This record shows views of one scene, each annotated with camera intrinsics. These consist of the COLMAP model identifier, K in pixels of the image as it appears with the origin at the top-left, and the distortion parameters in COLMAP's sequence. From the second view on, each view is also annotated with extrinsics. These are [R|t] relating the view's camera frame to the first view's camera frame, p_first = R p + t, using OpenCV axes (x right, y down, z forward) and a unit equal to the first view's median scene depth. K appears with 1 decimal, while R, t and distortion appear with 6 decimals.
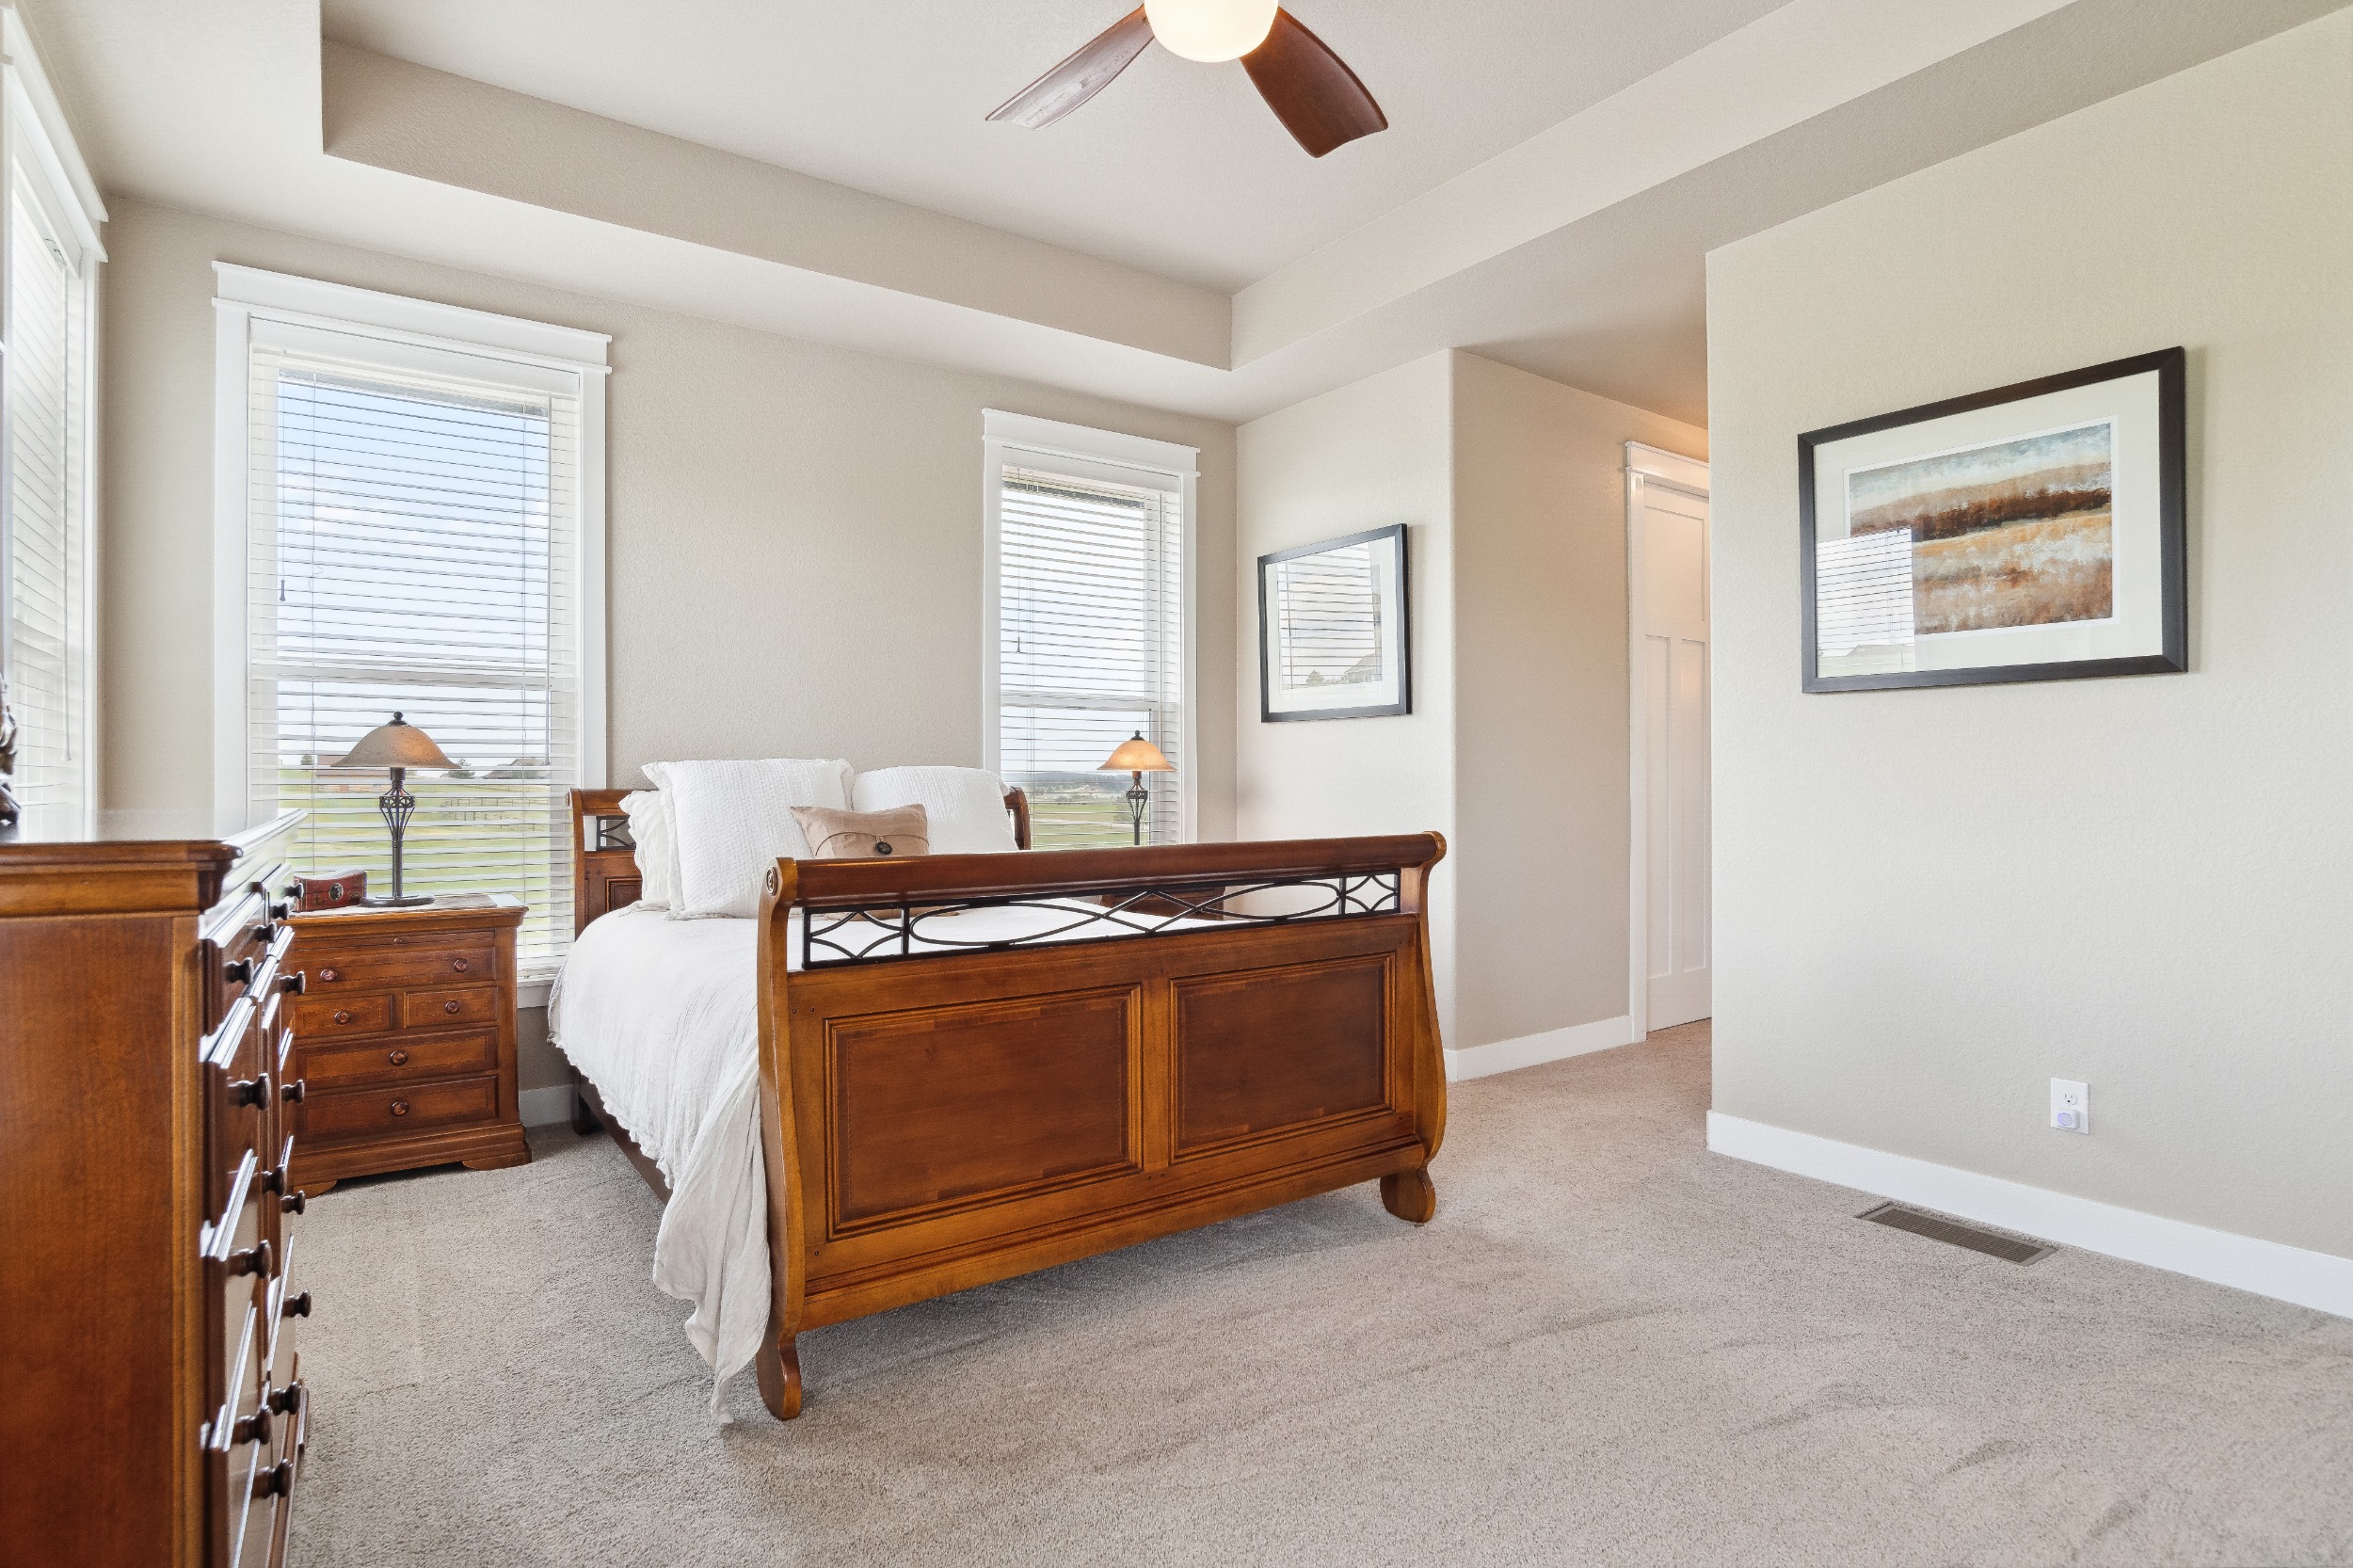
lens RADIAL K [[1168.0, 0, 1124.0], [0, 1168.0, 783.2], [0, 0, 1]] dist [0.001454, 0.001362]
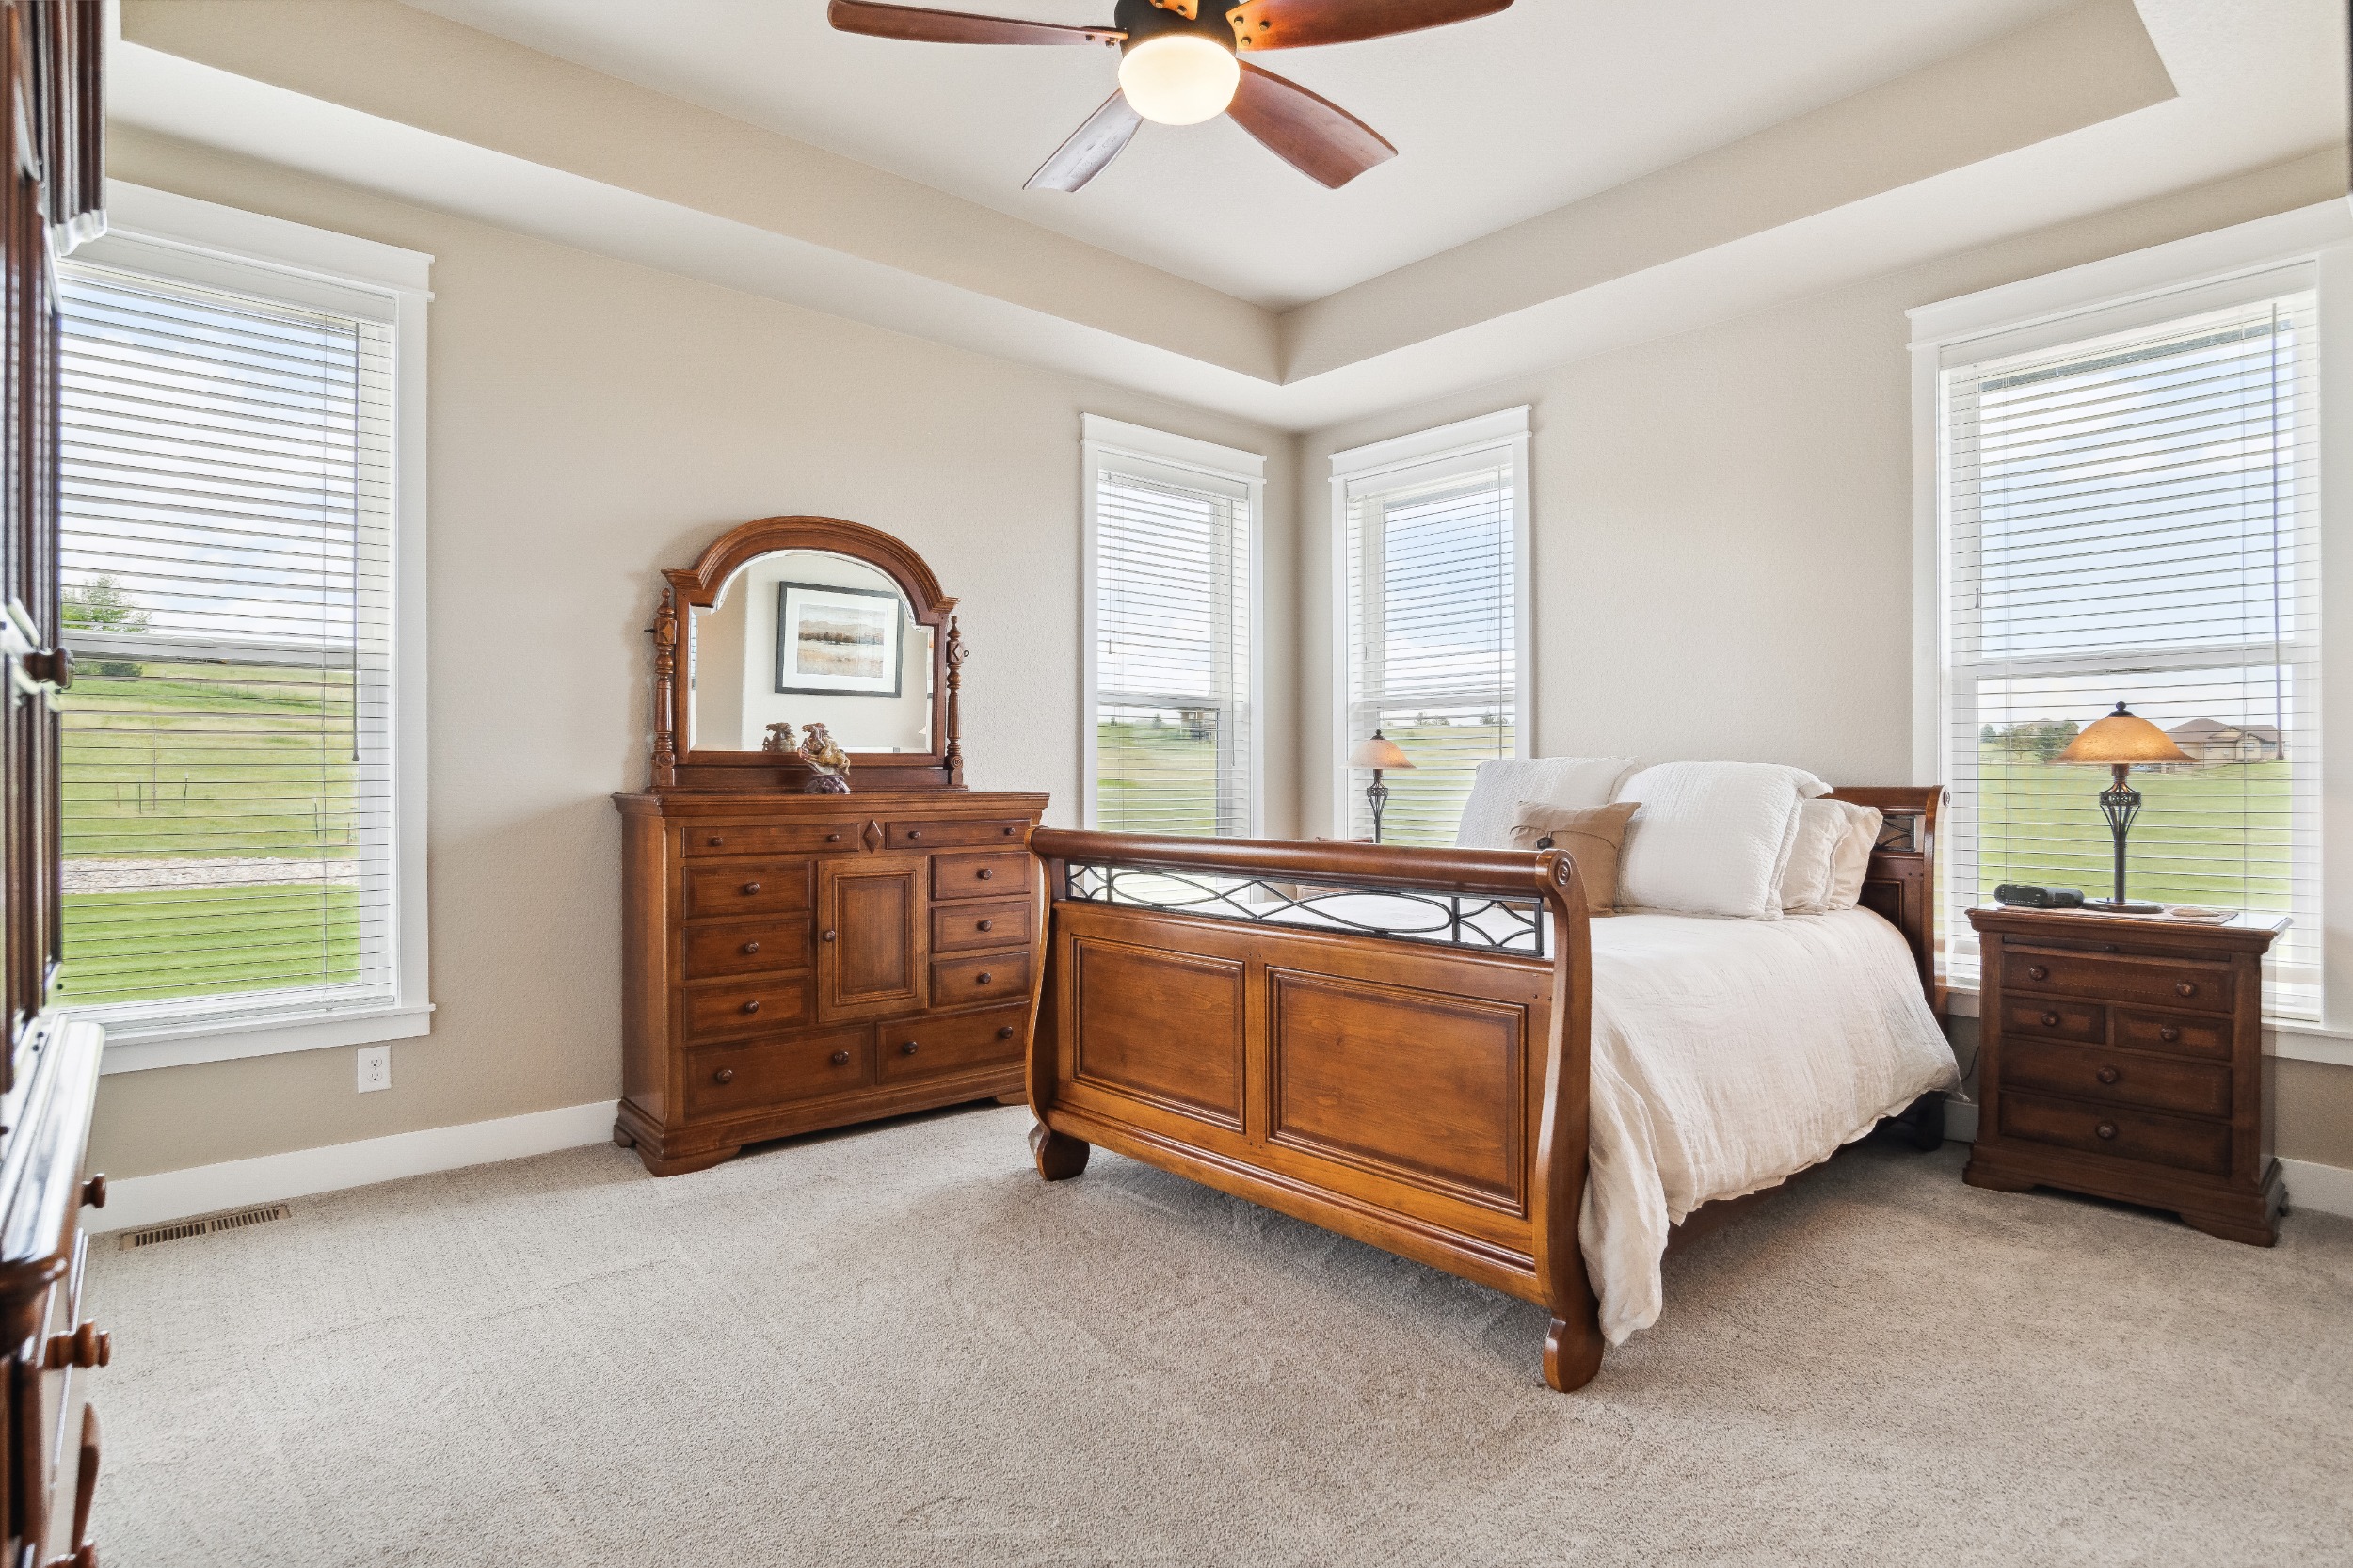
lens RADIAL K [[1218.6, 0, 1198.1], [0, 1218.6, 764.7], [0, 0, 1]] dist [-0.052804, 0.026550]
pose [[0.137109, -0.010254, -0.990503, 0.833559], [-0.001529, 0.999943, -0.010563, -0.002103], [0.990555, 0.002963, 0.137085, 0.584772]]
